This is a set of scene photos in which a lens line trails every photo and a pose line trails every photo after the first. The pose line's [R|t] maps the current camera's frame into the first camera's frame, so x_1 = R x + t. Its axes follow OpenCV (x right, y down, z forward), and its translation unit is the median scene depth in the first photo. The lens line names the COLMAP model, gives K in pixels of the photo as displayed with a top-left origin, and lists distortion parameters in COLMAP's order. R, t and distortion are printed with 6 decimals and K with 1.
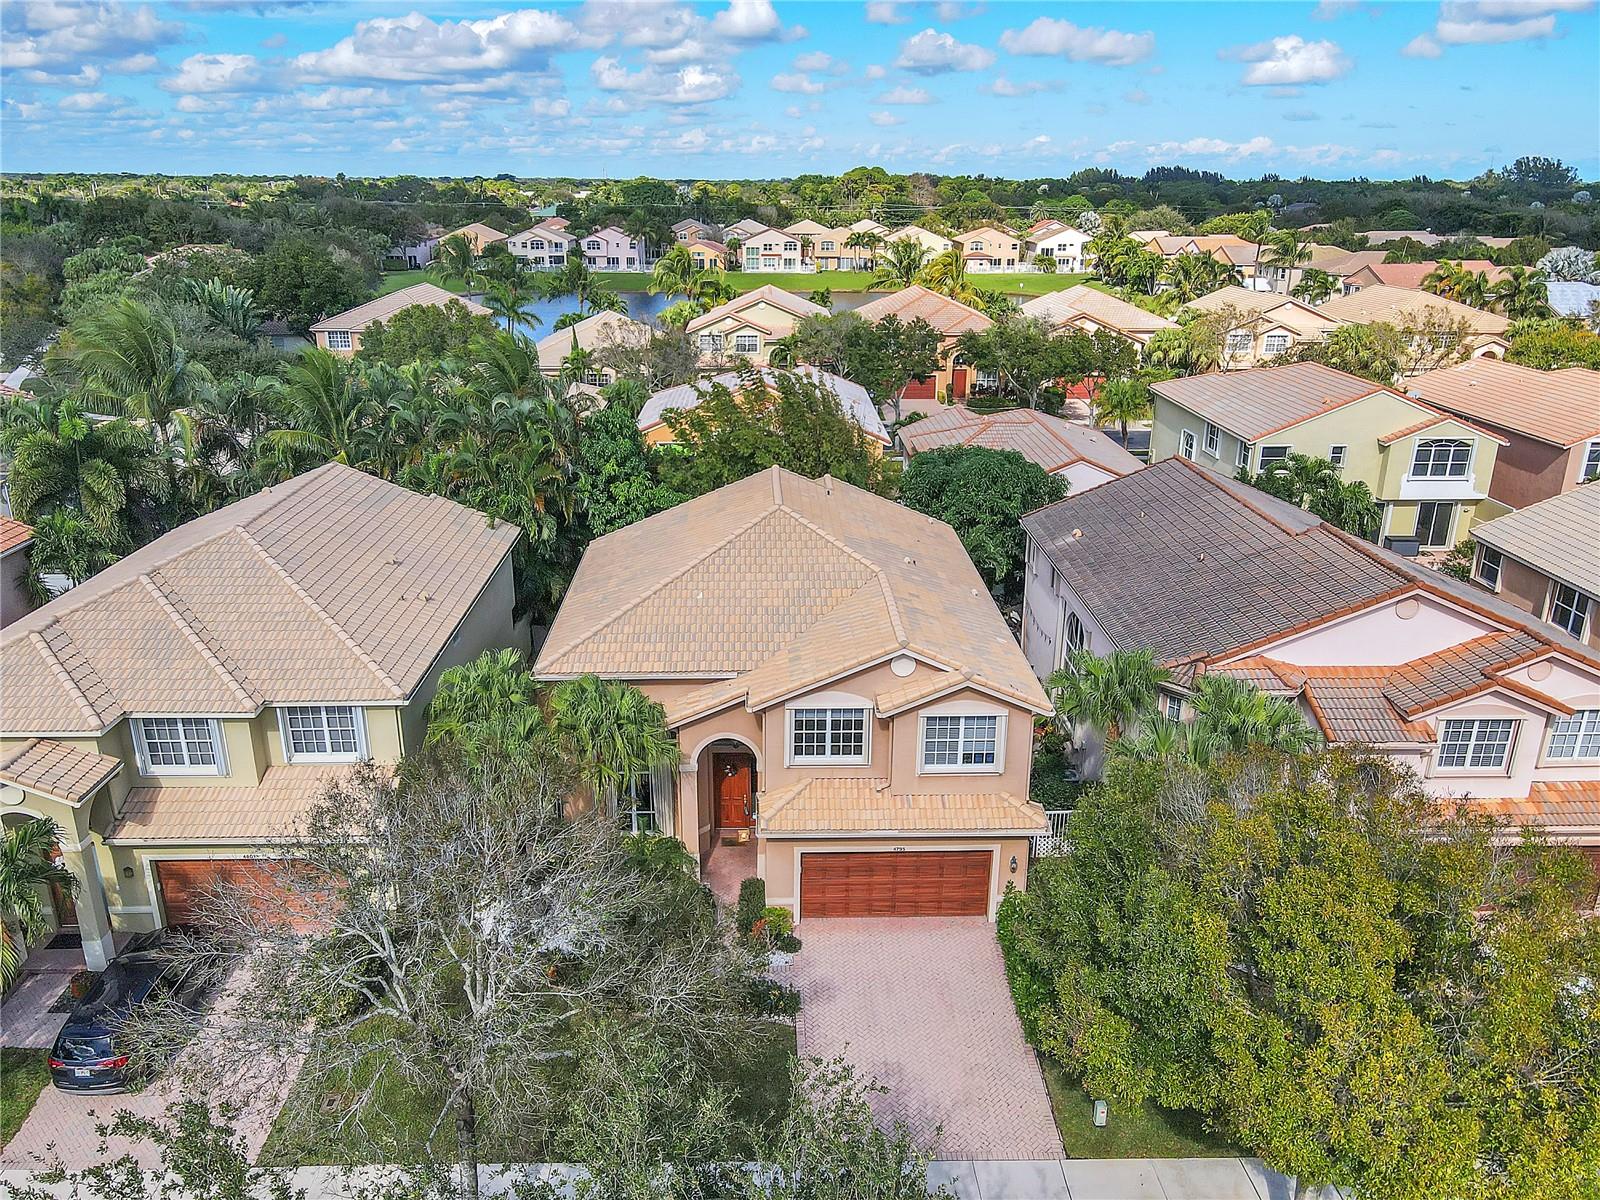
lens RADIAL K [[1168.8, 0, 800.0], [0, 1168.8, 600.0], [0, 0, 1]] dist [0.017593, 0.002559]
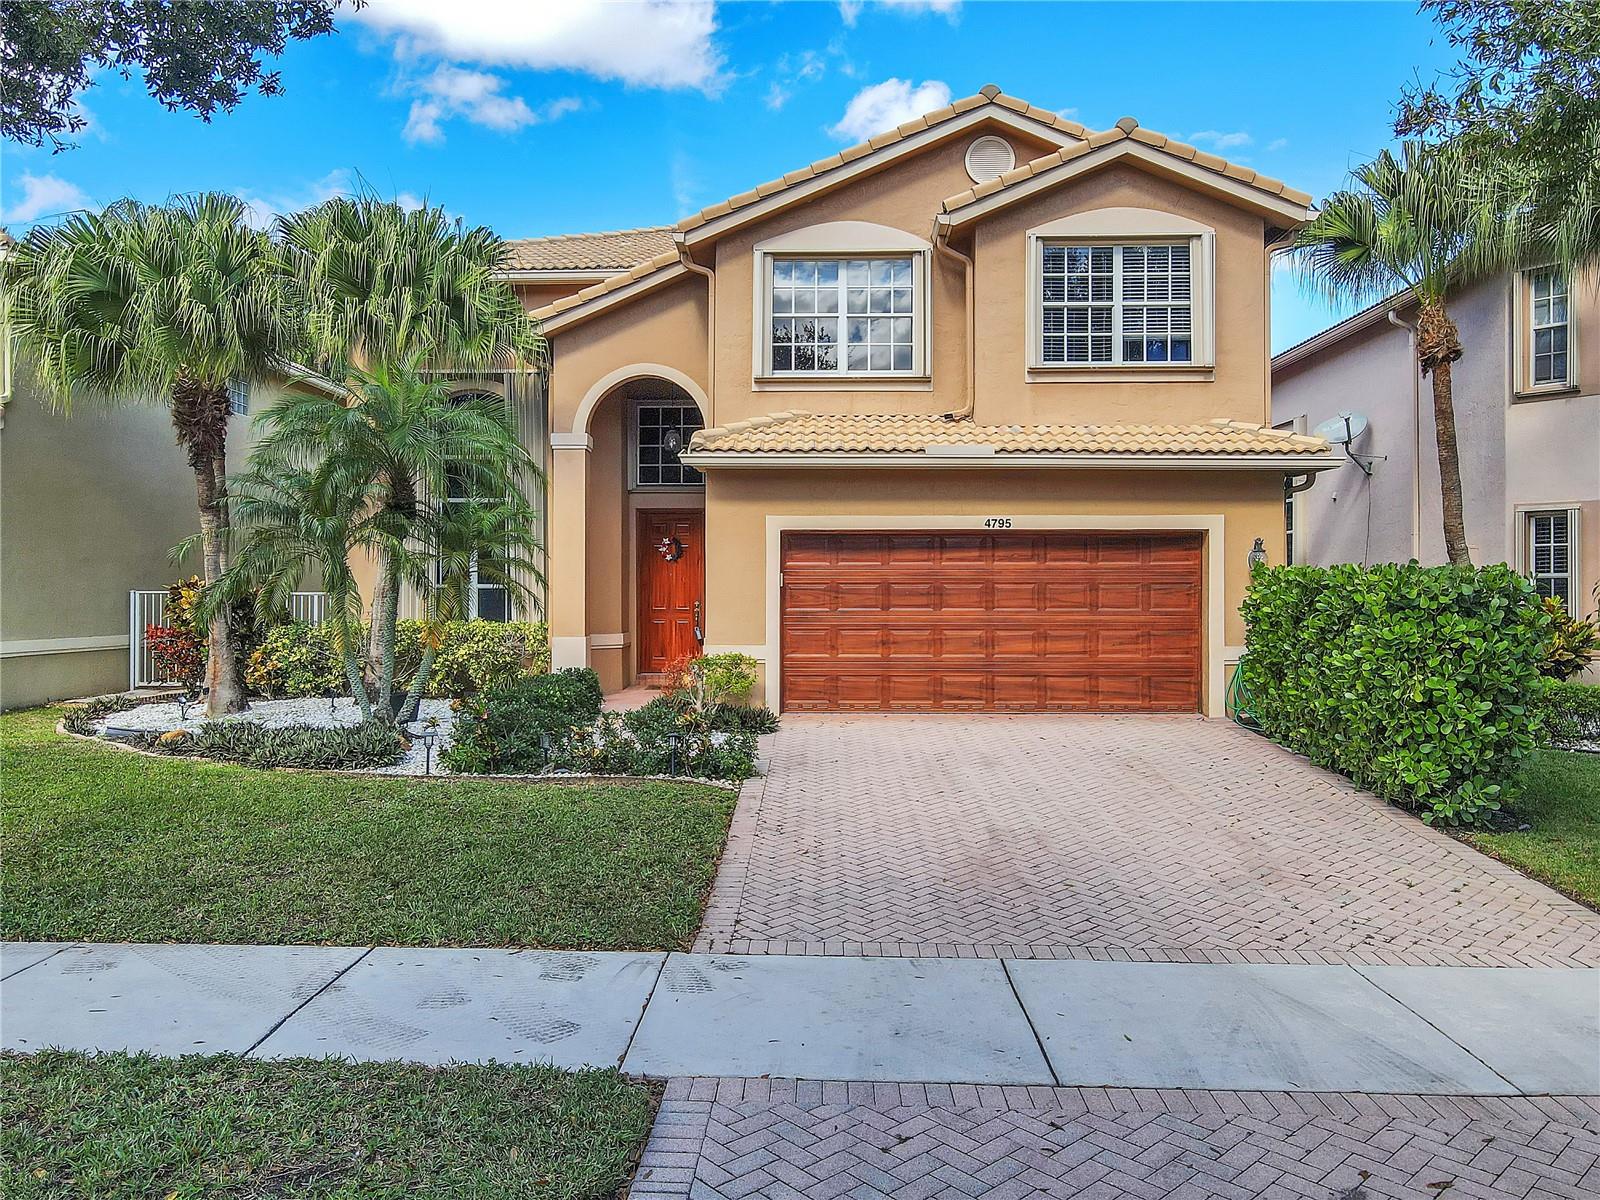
lens RADIAL K [[1168.8, 0, 800.0], [0, 1168.8, 600.0], [0, 0, 1]] dist [0.017593, 0.002559]
pose [[0.998481, -0.007416, -0.054597, 0.030823], [-0.011583, 0.940503, -0.339587, 0.371948], [0.053867, 0.339703, 0.938989, 0.545710]]
